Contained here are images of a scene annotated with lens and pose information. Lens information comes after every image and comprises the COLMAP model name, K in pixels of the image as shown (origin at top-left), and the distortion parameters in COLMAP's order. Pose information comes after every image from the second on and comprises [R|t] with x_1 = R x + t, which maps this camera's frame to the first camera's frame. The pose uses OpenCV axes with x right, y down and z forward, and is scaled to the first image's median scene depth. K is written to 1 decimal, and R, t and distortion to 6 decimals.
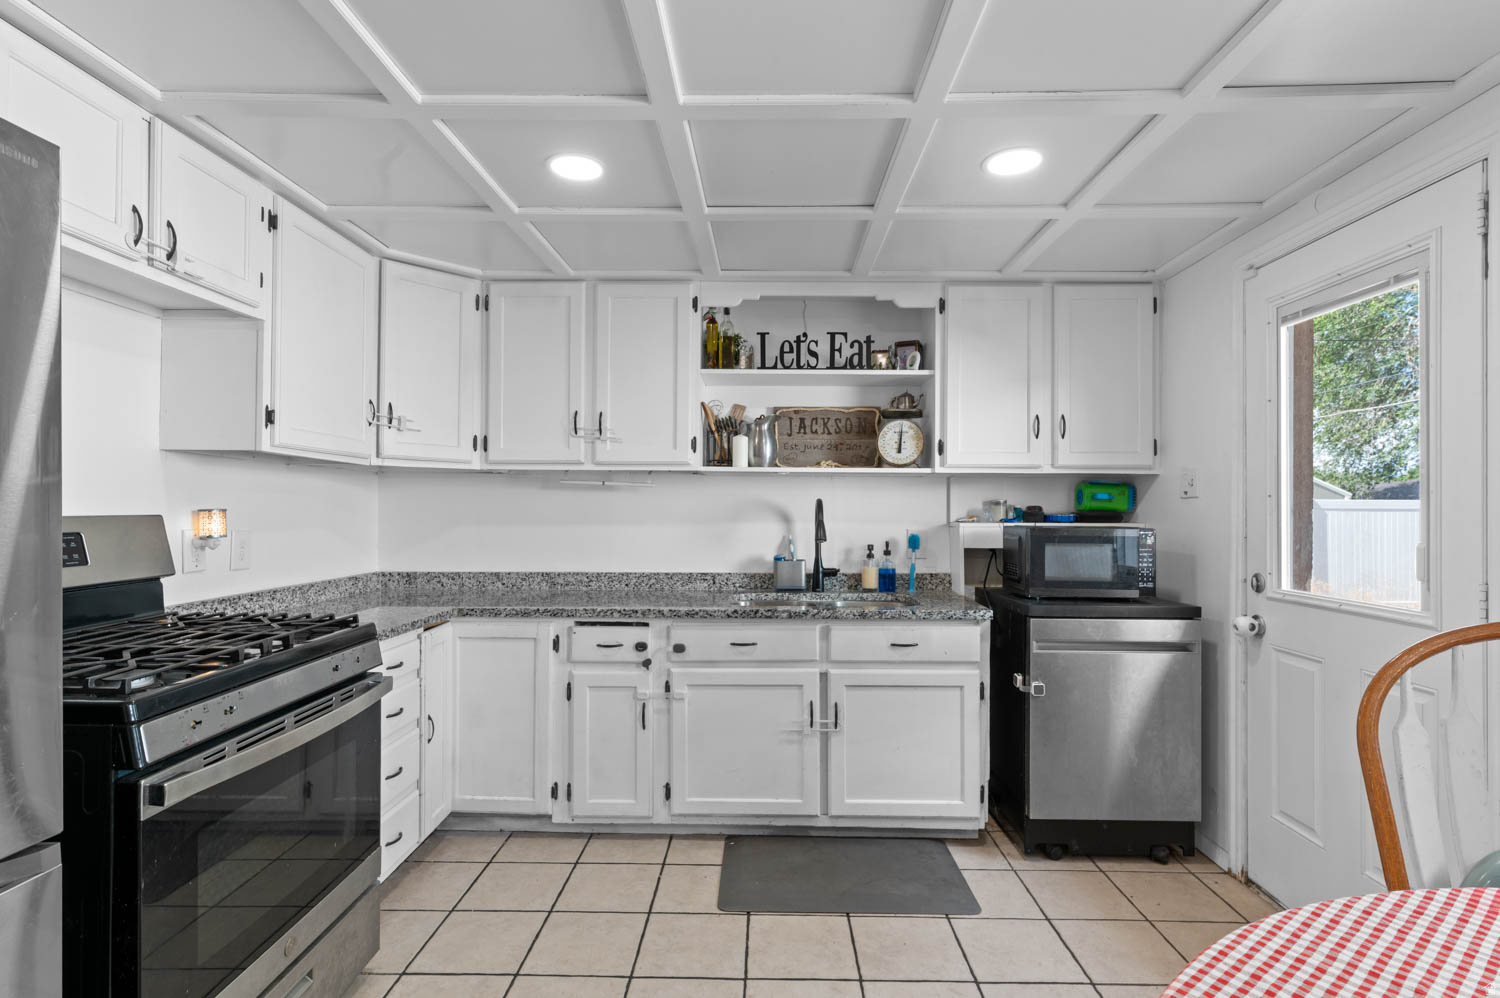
lens RADIAL K [[736.7, 0, 750.0], [0, 736.7, 499.0], [0, 0, 1]] dist [0.001792, 0.000554]
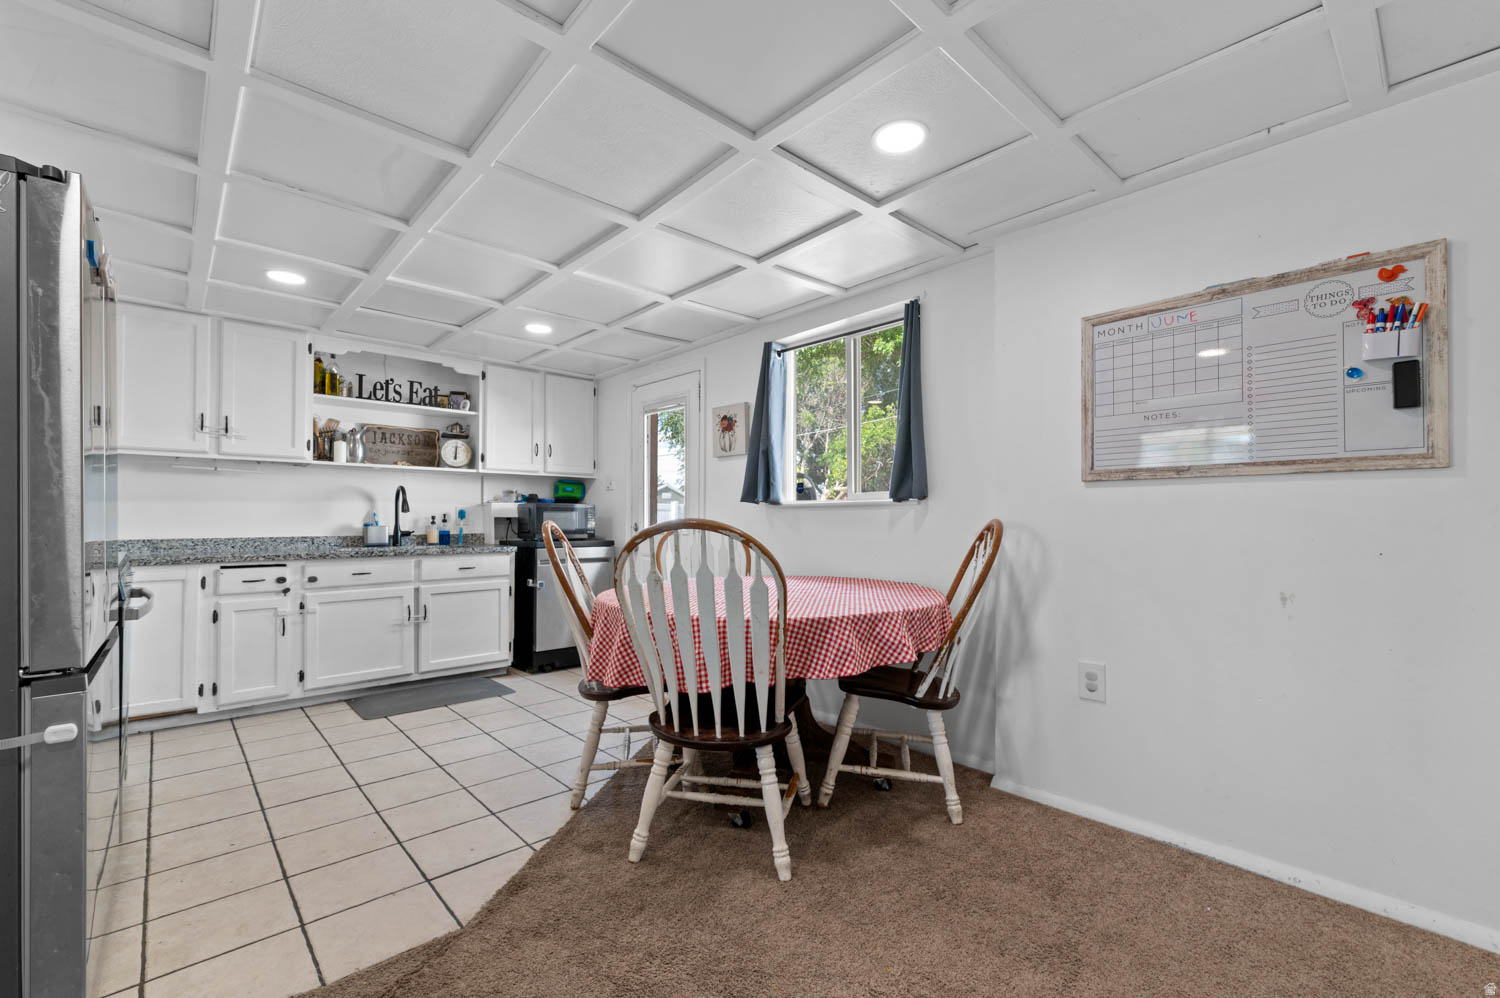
lens RADIAL K [[646.1, 0, 753.1], [0, 646.1, 517.3], [0, 0, 1]] dist [0.016141, -0.007595]
pose [[0.730131, -0.002192, 0.683303, -0.308971], [-0.007272, 0.999913, 0.010977, 0.047218], [-0.683268, -0.012984, 0.730052, -0.530669]]
